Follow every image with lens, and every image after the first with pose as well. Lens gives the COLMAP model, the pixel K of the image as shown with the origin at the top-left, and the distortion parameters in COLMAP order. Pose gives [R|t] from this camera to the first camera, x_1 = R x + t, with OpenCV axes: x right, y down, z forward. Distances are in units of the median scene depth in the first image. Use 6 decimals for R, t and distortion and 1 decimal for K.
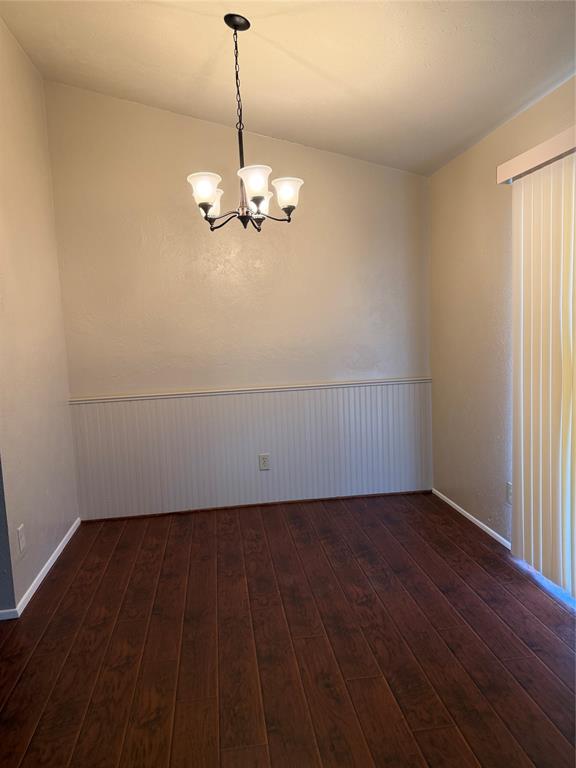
lens RADIAL K [[547.3, 0, 292.7], [0, 547.3, 386.3], [0, 0, 1]] dist [0.053835, -0.080139]
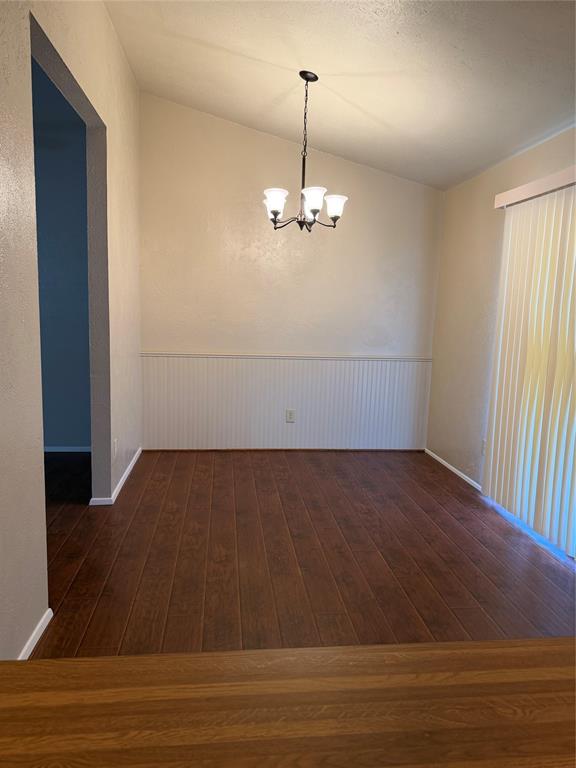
lens RADIAL K [[547.3, 0, 286.8], [0, 547.3, 387.1], [0, 0, 1]] dist [0.053835, -0.080139]
pose [[0.996832, 0.077837, -0.016343, -0.062642], [-0.077261, 0.996452, 0.033374, 0.047430], [0.018883, -0.032006, 0.999309, -0.318687]]
